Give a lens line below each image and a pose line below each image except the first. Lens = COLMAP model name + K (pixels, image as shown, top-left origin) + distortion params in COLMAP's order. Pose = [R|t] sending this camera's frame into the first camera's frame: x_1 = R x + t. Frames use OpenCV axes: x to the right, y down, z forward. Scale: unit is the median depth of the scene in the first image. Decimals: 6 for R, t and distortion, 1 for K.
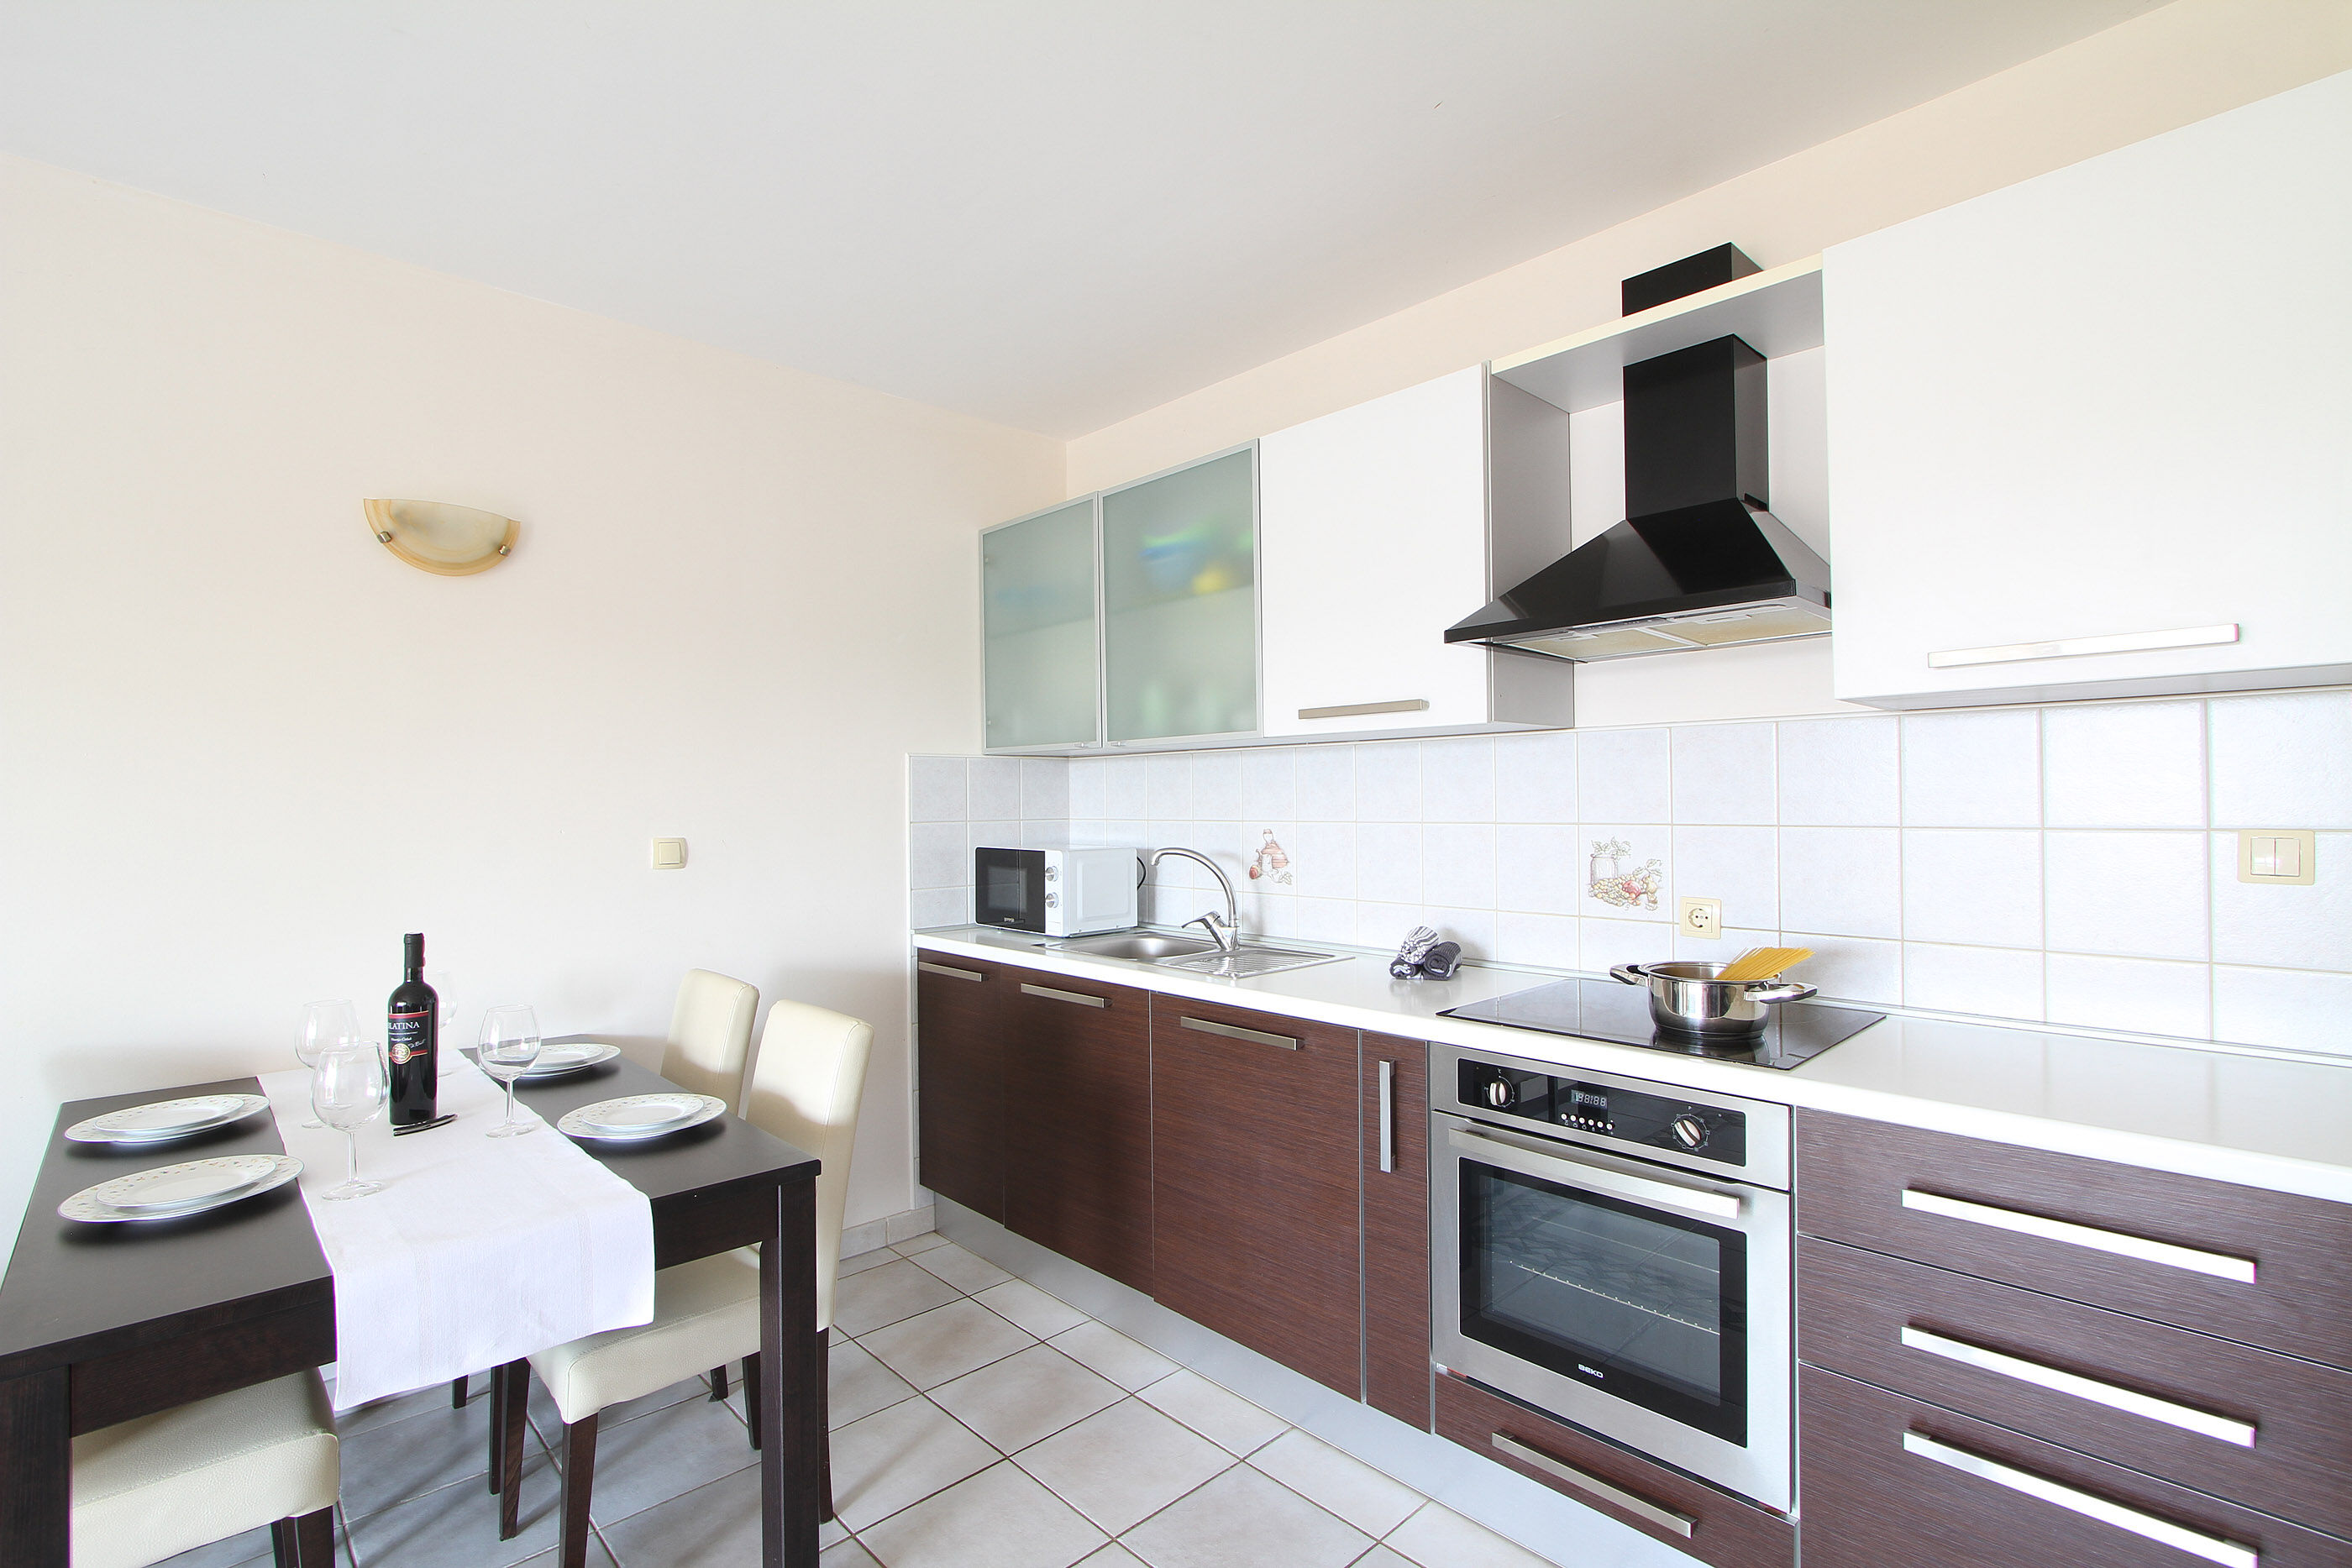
lens RADIAL K [[1077.4, 0, 1176.0], [0, 1077.4, 784.0], [0, 0, 1]] dist [-0.021017, 0.004226]
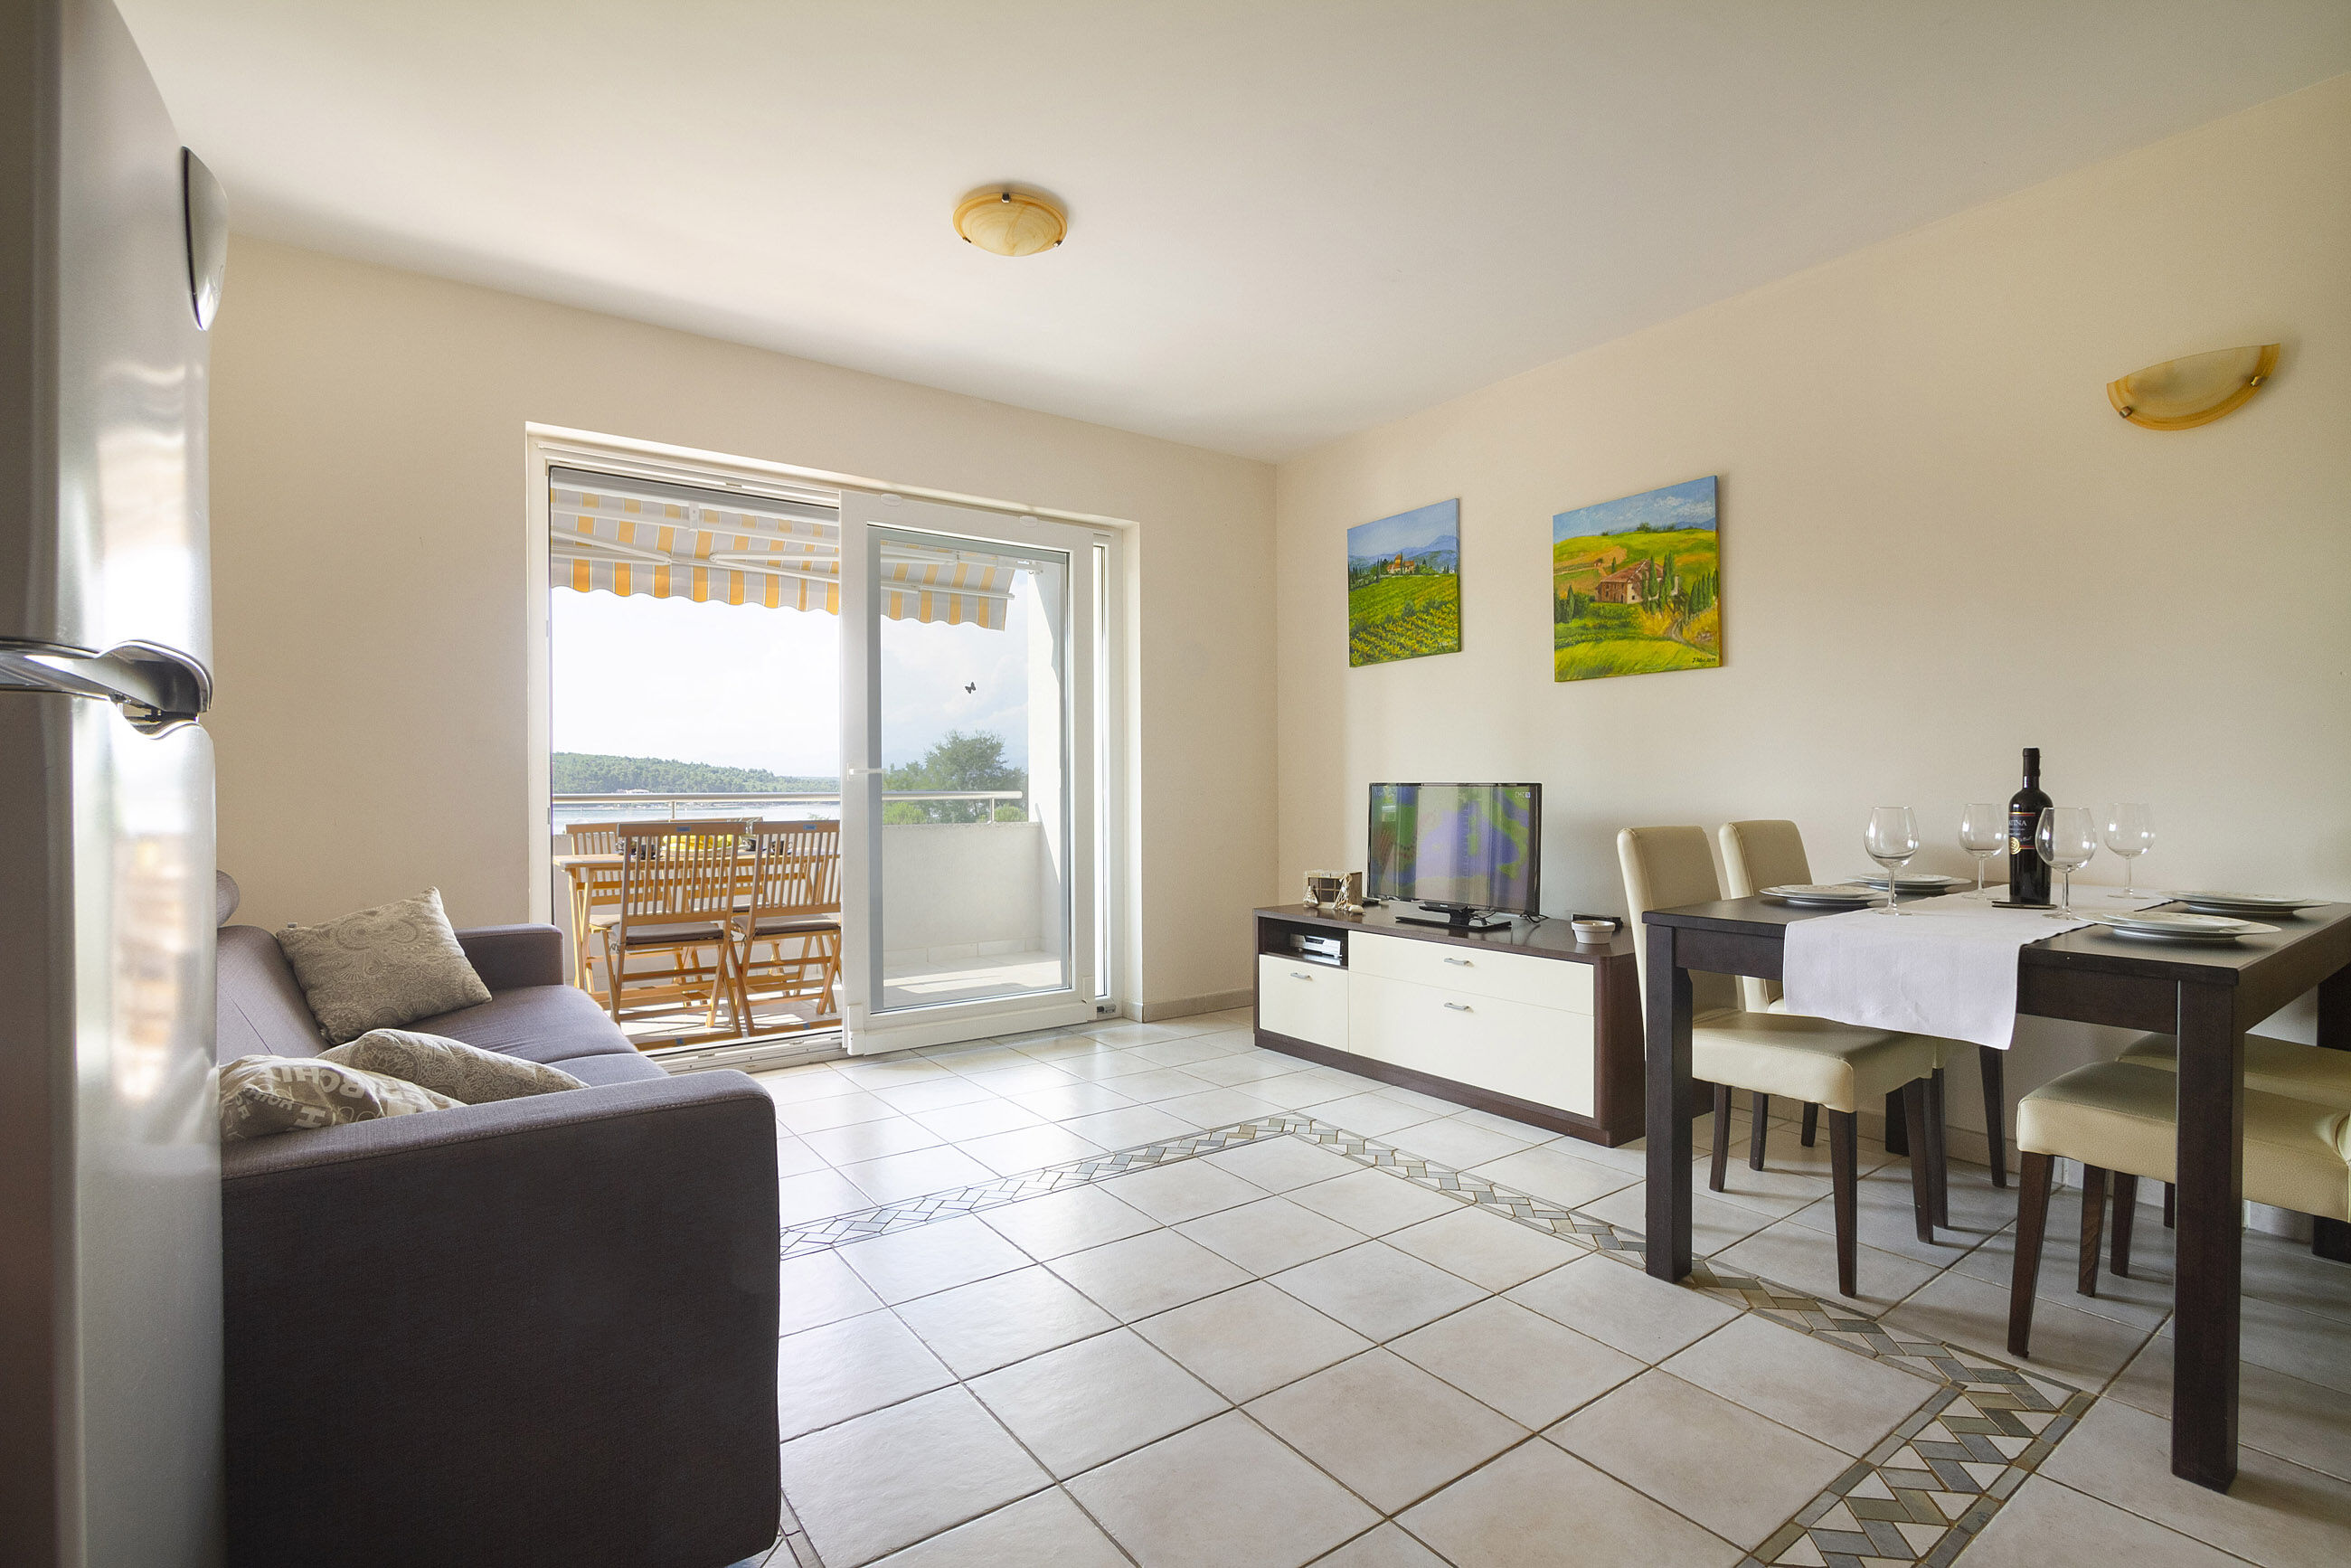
lens RADIAL K [[1077.1, 0, 1175.5], [0, 1077.1, 784.0], [0, 0, 1]] dist [-0.021017, 0.004226]
pose [[-0.135977, 0.008519, -0.990675, 0.400498], [0.017362, 0.999830, 0.006214, 0.107039], [0.990560, -0.016355, -0.136102, 0.149734]]
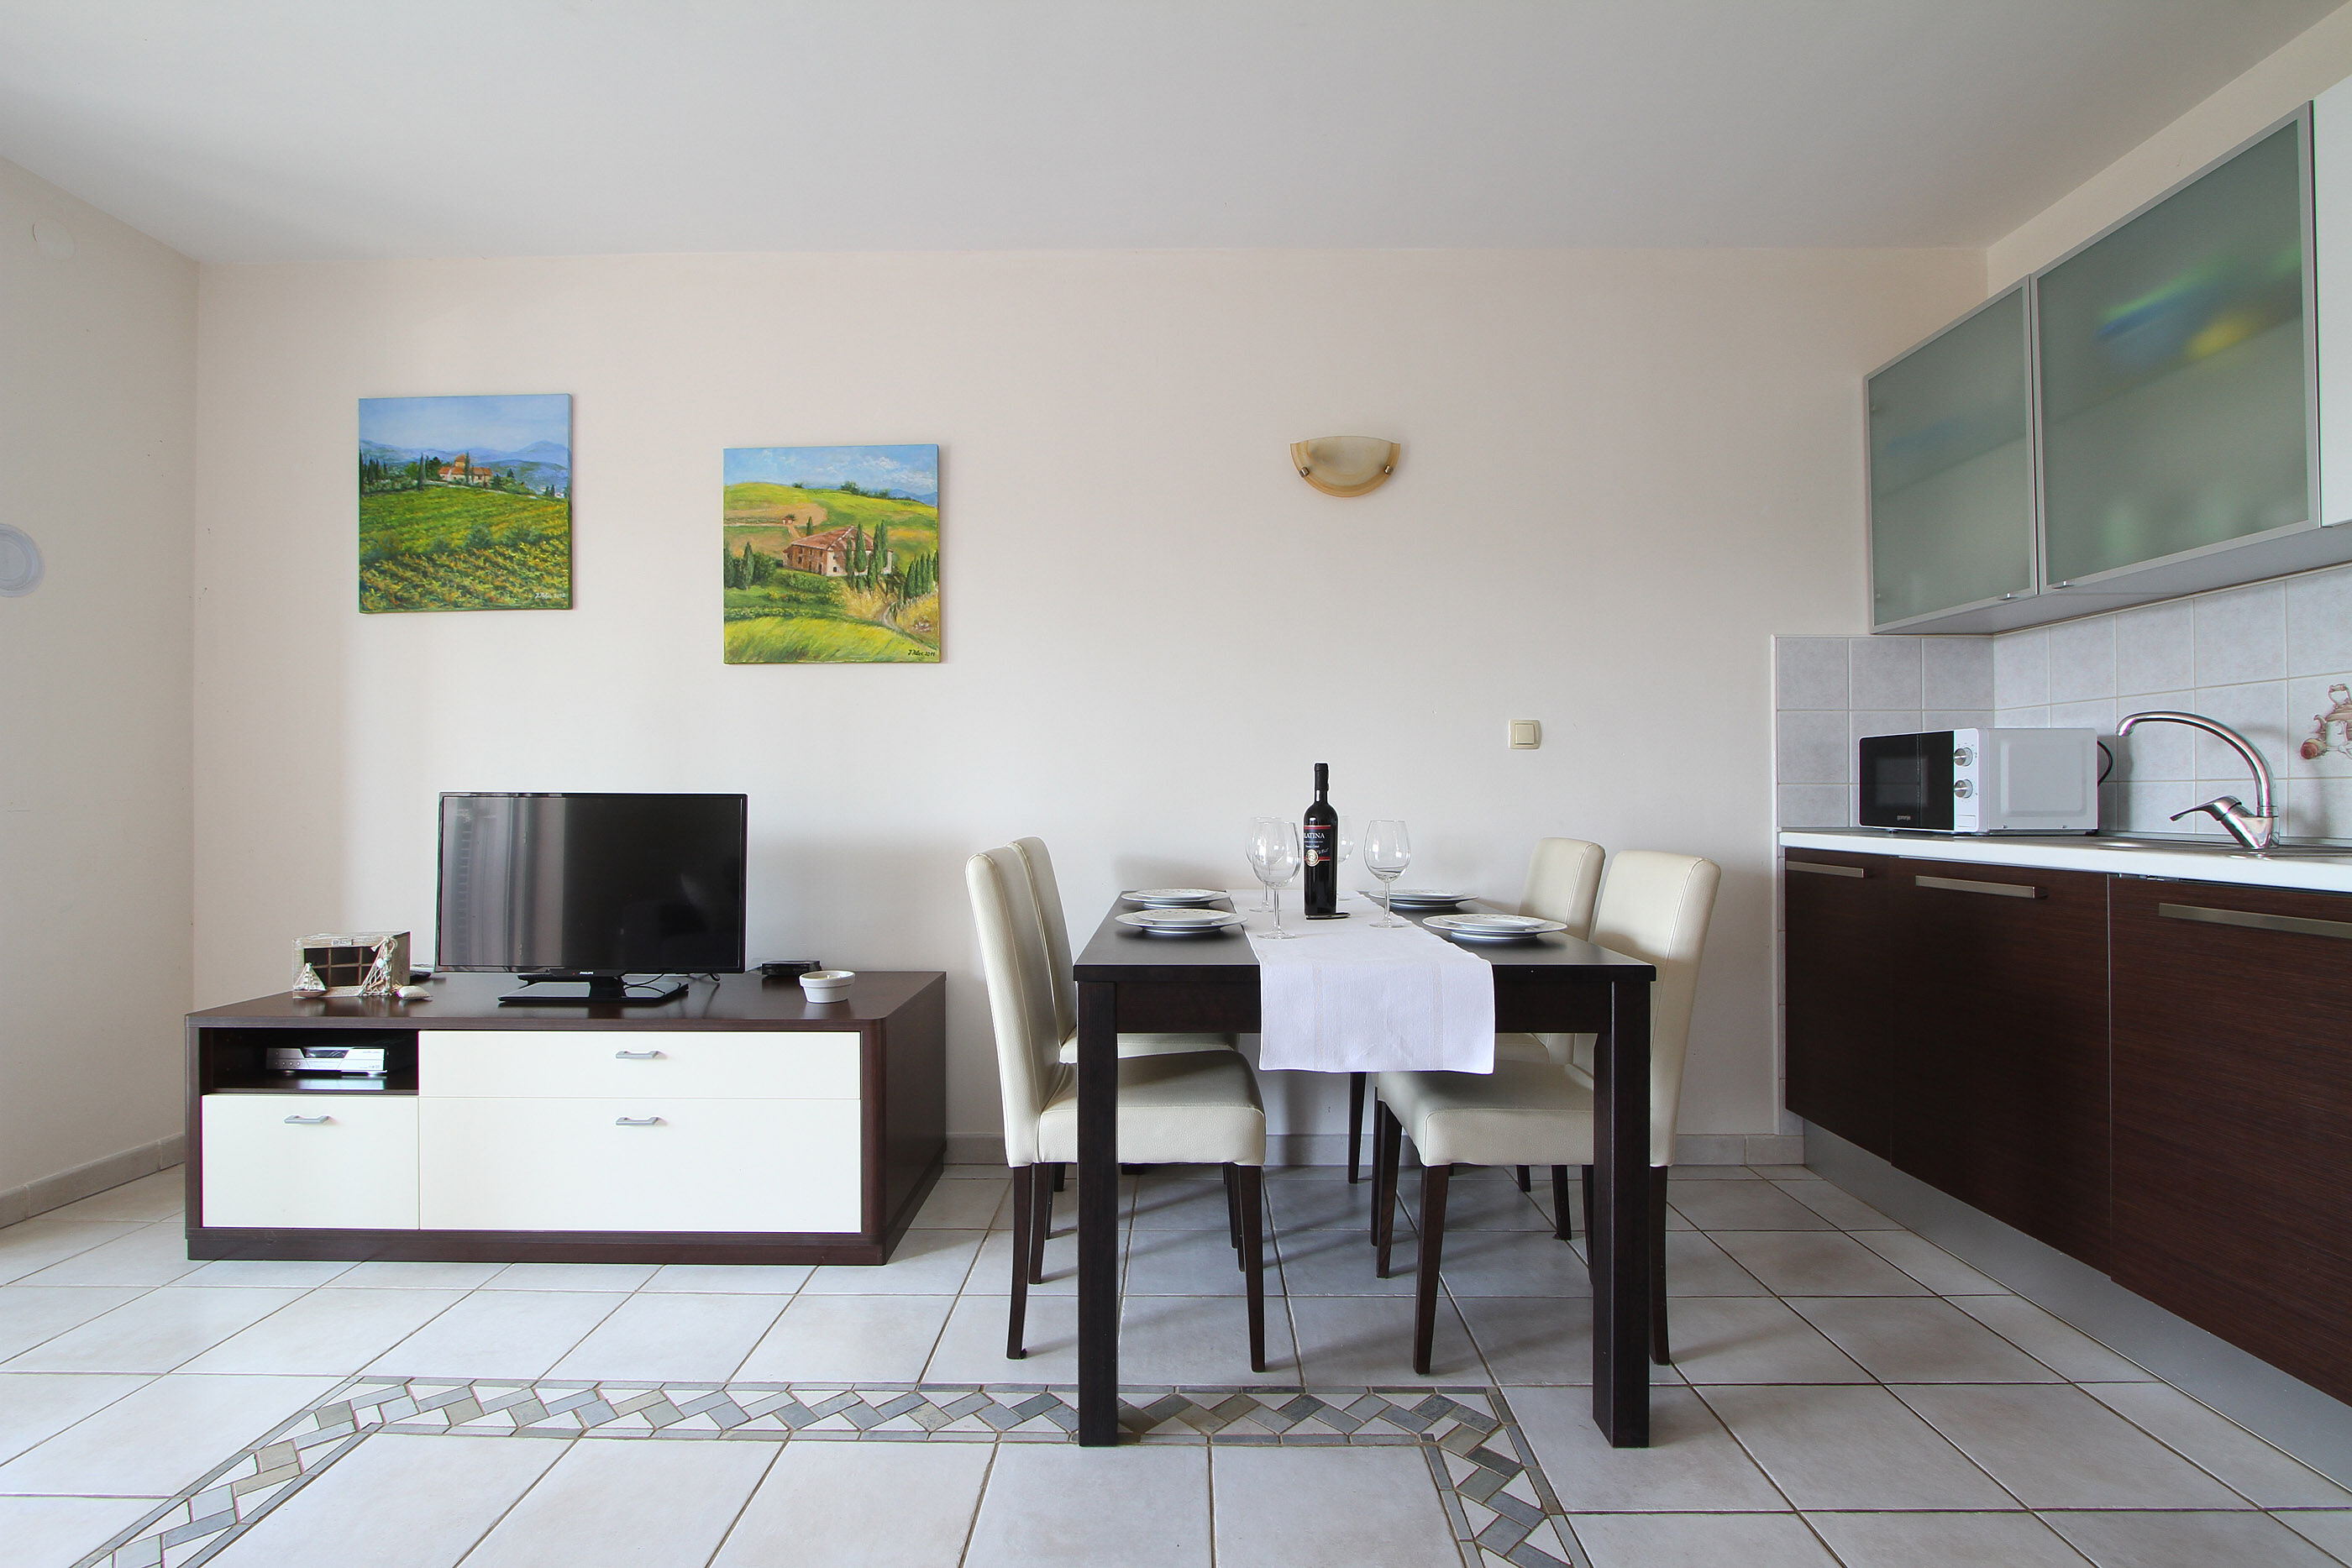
lens RADIAL K [[1077.4, 0, 1176.0], [0, 1077.4, 784.0], [0, 0, 1]] dist [-0.021017, 0.004226]
pose [[0.717925, 0.002651, -0.696115, 0.022745], [0.001210, 0.999986, 0.005056, 0.107922], [0.696119, -0.004472, 0.717912, -0.008773]]
